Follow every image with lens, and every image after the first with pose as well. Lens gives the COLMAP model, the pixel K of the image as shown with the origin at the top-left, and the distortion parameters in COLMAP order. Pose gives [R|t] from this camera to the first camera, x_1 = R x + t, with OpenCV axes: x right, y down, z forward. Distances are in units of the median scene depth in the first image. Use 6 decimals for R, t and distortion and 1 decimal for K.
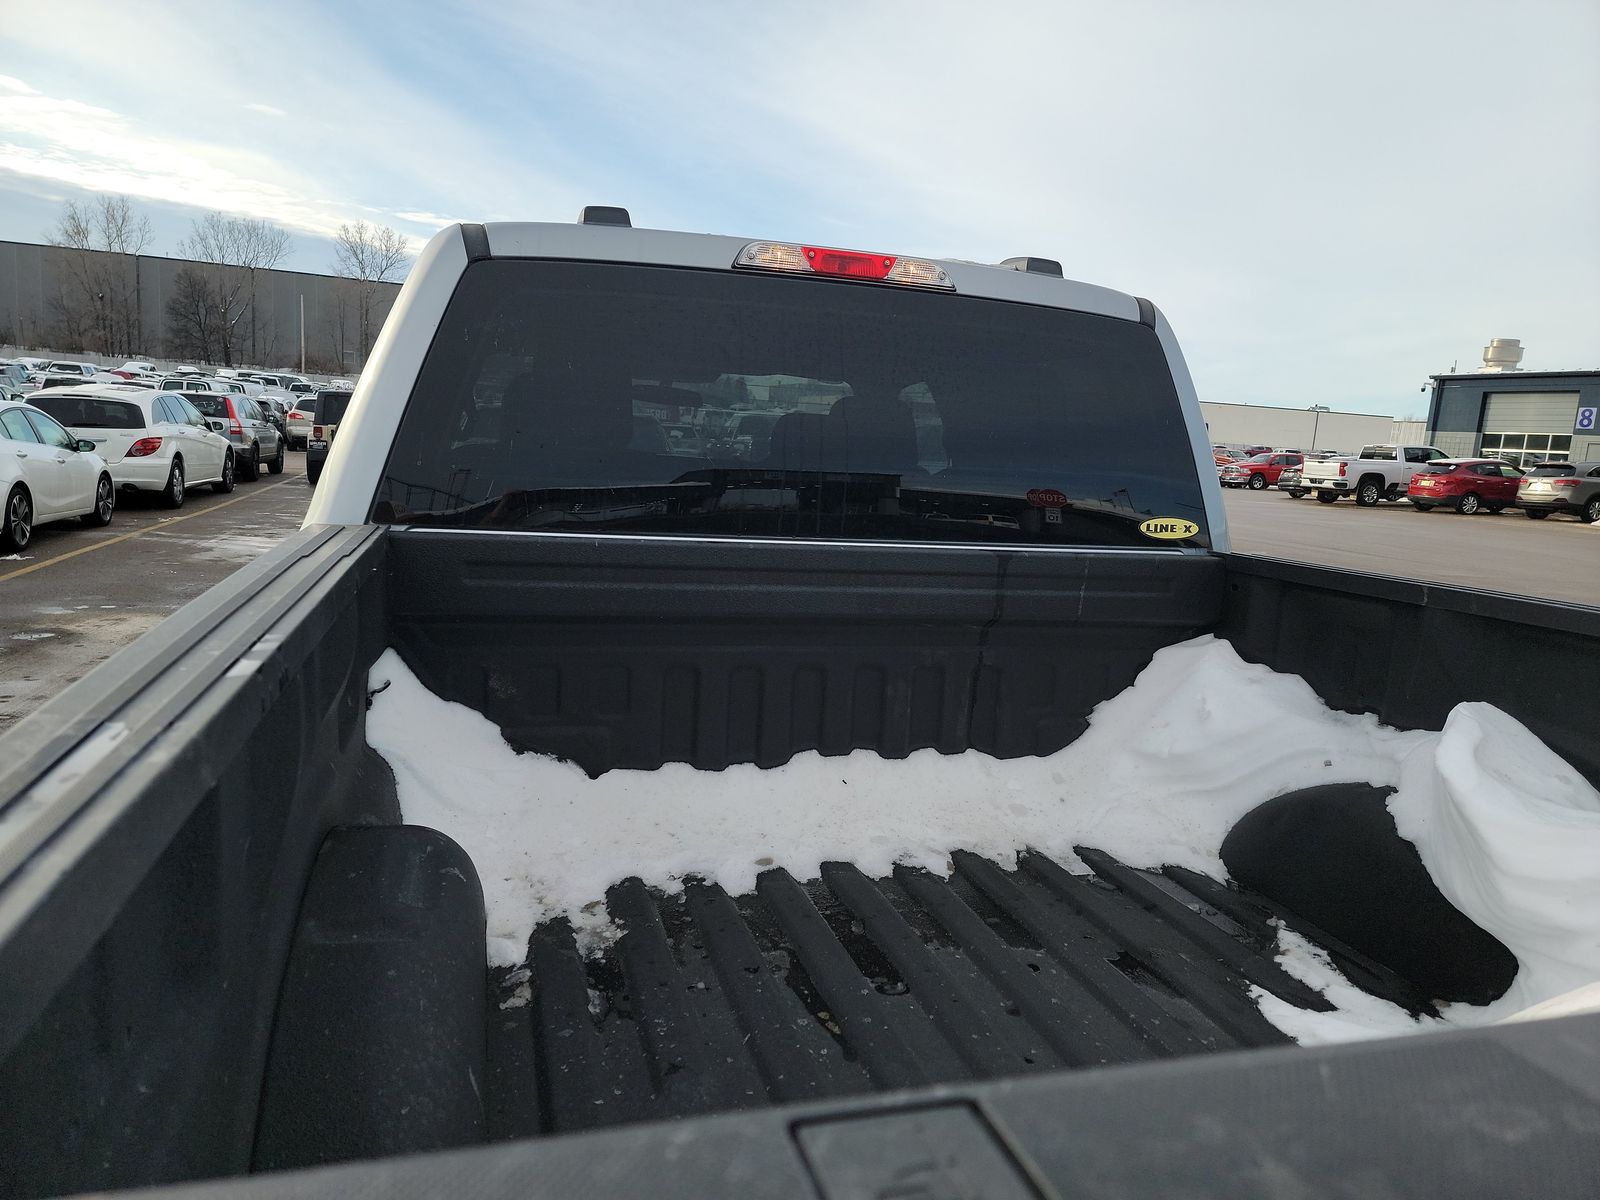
lens RADIAL K [[1129.5, 0, 800.0], [0, 1129.5, 600.0], [0, 0, 1]] dist [0.032820, -0.021955]
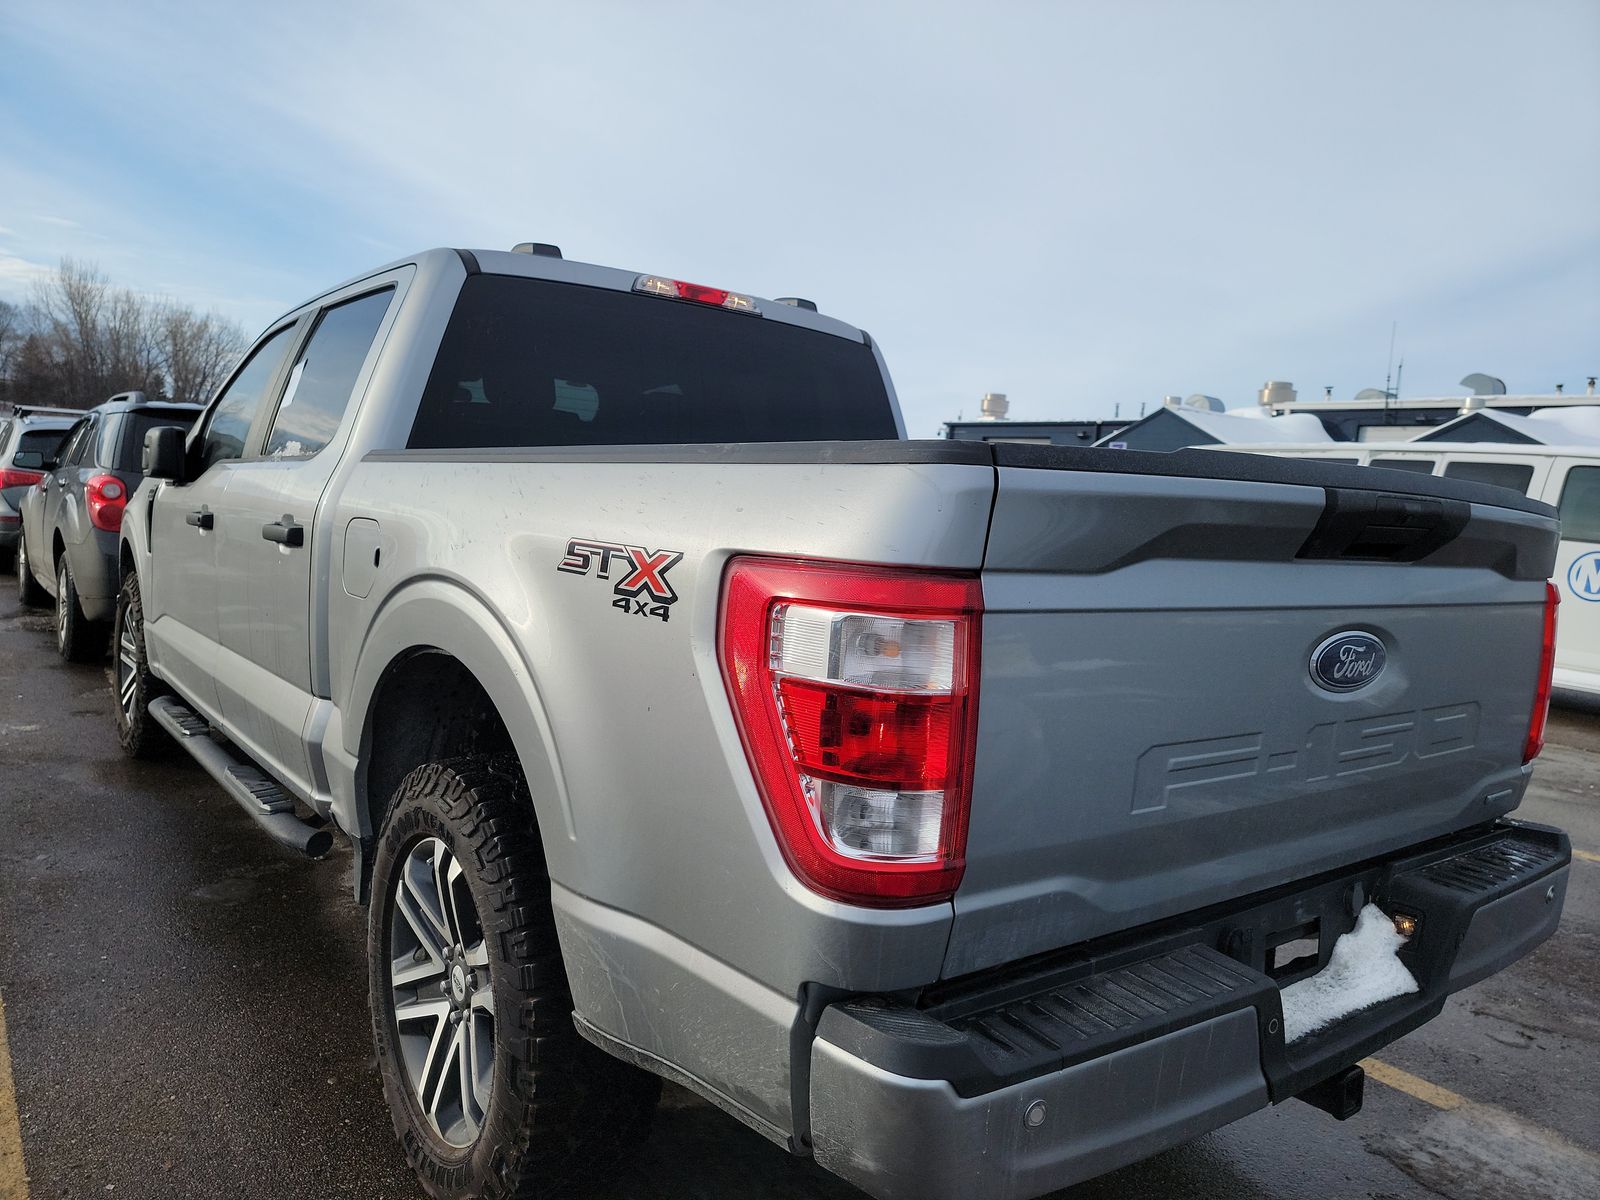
lens RADIAL K [[1129.5, 0, 800.0], [0, 1129.5, 600.0], [0, 0, 1]] dist [0.032820, -0.021955]
pose [[0.928457, -0.033257, 0.369948, -0.367021], [0.045563, 0.998659, -0.024573, 0.137502], [-0.368634, 0.039671, 0.928728, -0.387687]]
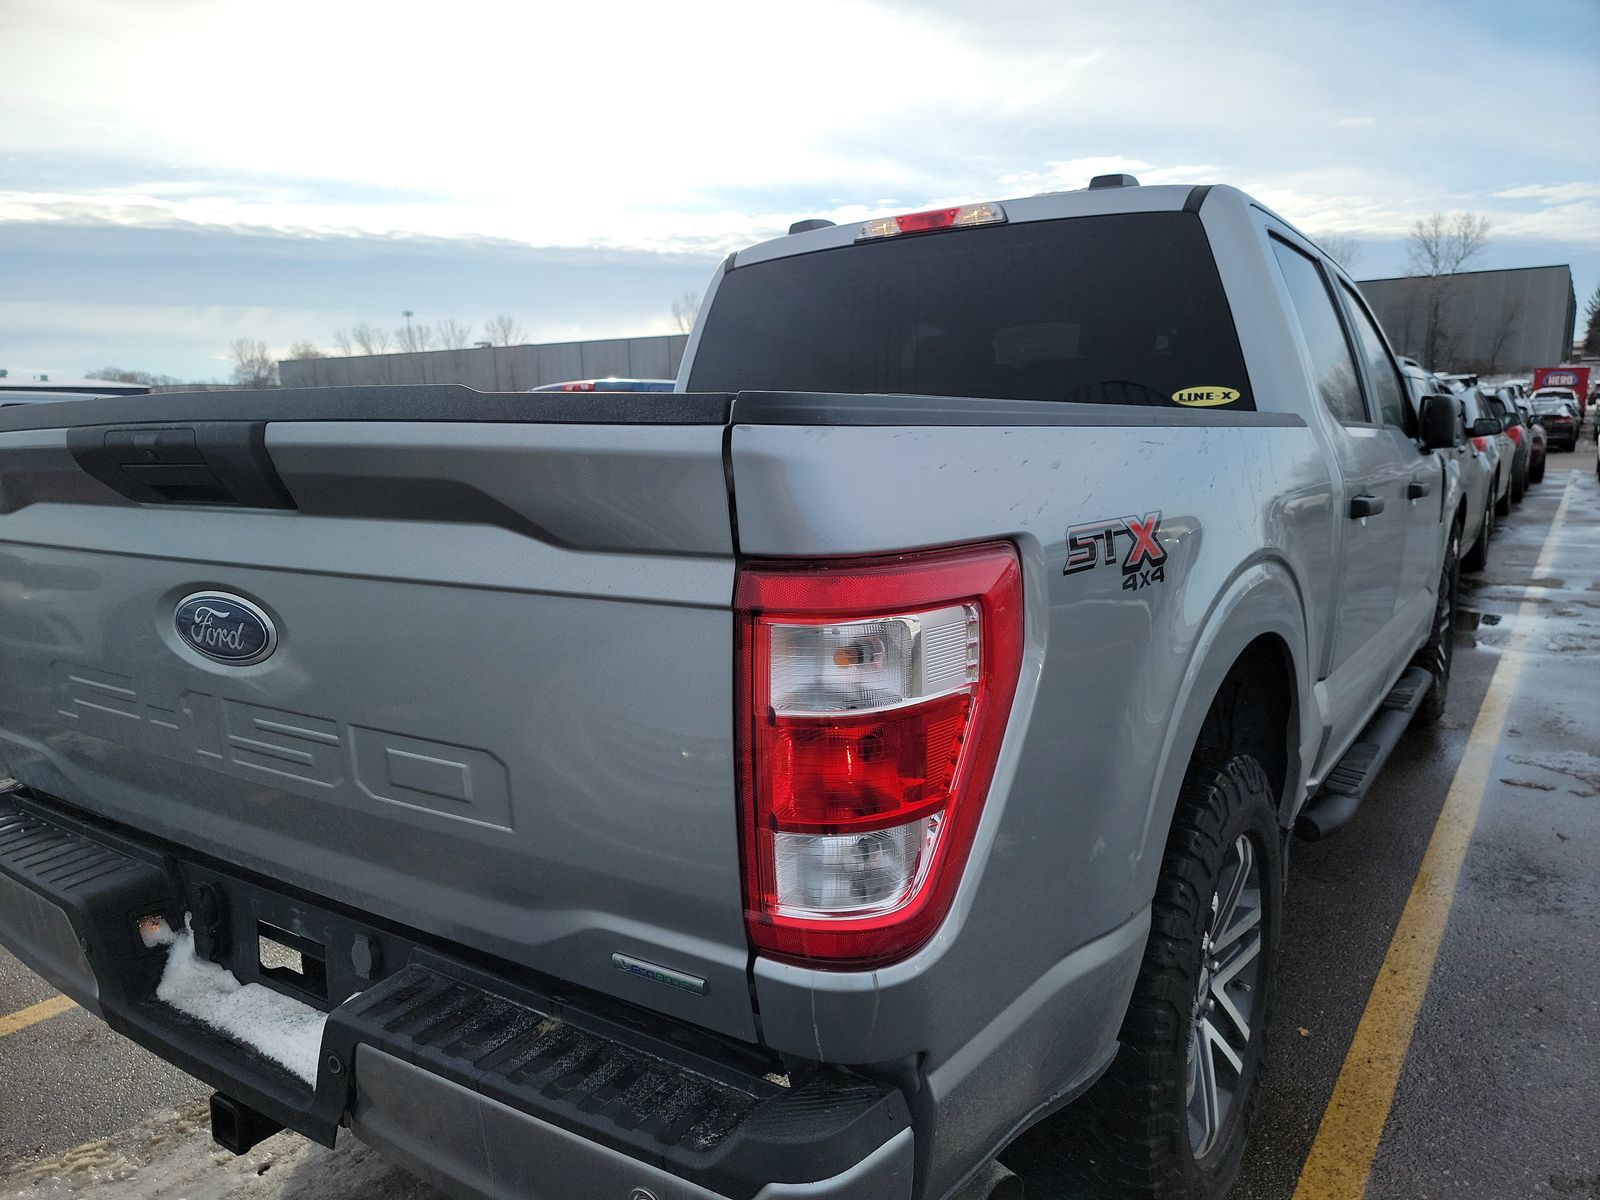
lens RADIAL K [[1129.5, 0, 800.0], [0, 1129.5, 600.0], [0, 0, 1]] dist [0.032820, -0.021955]
pose [[0.629850, 0.041545, -0.775605, 0.930338], [-0.051211, 0.998617, 0.011903, 0.137291], [0.775026, 0.032223, 0.631107, 0.028466]]
